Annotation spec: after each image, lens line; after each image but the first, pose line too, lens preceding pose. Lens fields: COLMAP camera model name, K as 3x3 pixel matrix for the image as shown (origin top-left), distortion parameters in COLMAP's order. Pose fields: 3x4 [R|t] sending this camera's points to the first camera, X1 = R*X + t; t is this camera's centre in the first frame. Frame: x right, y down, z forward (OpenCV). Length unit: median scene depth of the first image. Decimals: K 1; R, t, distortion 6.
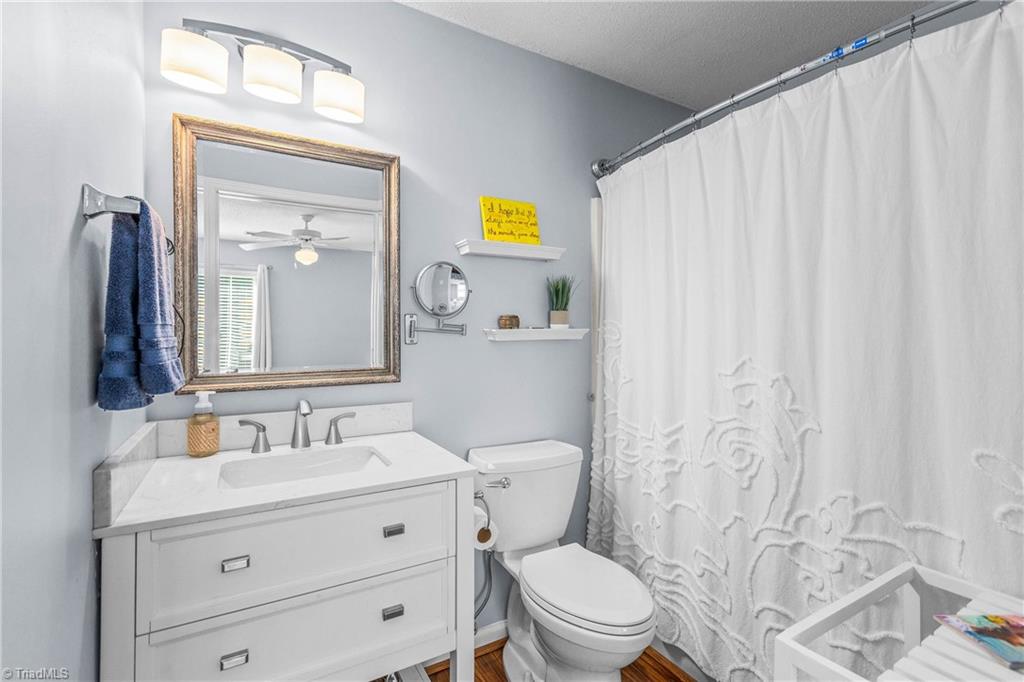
lens RADIAL K [[469.9, 0, 513.0], [0, 469.9, 343.1], [0, 0, 1]] dist [0.002220, -0.003899]
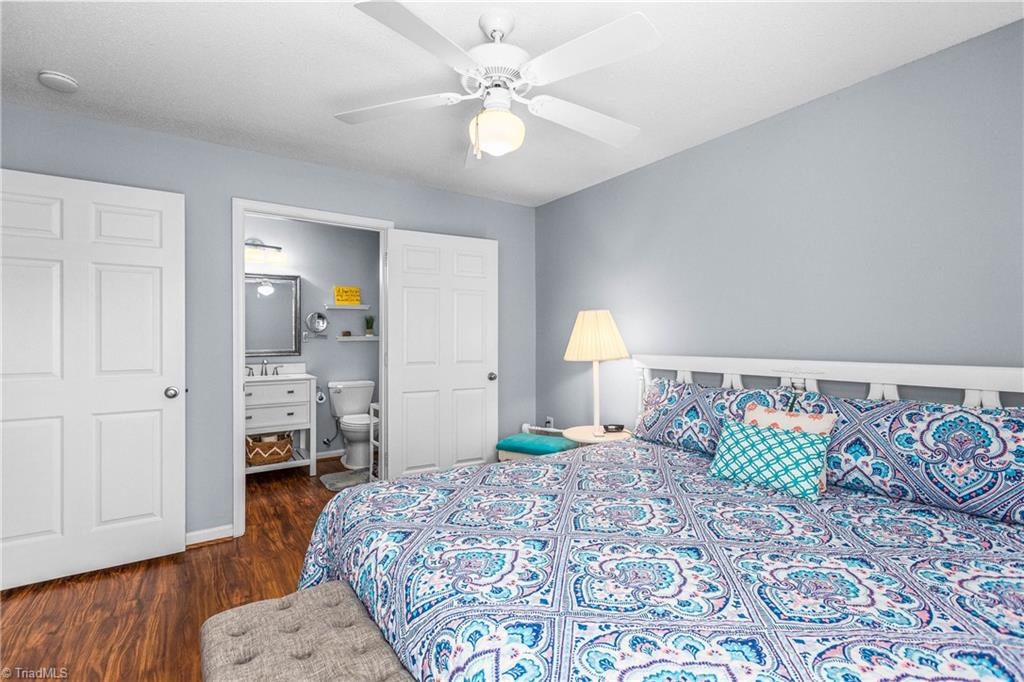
lens RADIAL K [[469.9, 0, 515.3], [0, 469.9, 342.6], [0, 0, 1]] dist [0.002220, -0.003899]
pose [[0.997048, 0.004899, 0.076622, 0.825160], [-0.005155, 0.999982, 0.003139, -0.009667], [-0.076605, -0.003525, 0.997055, -1.904333]]
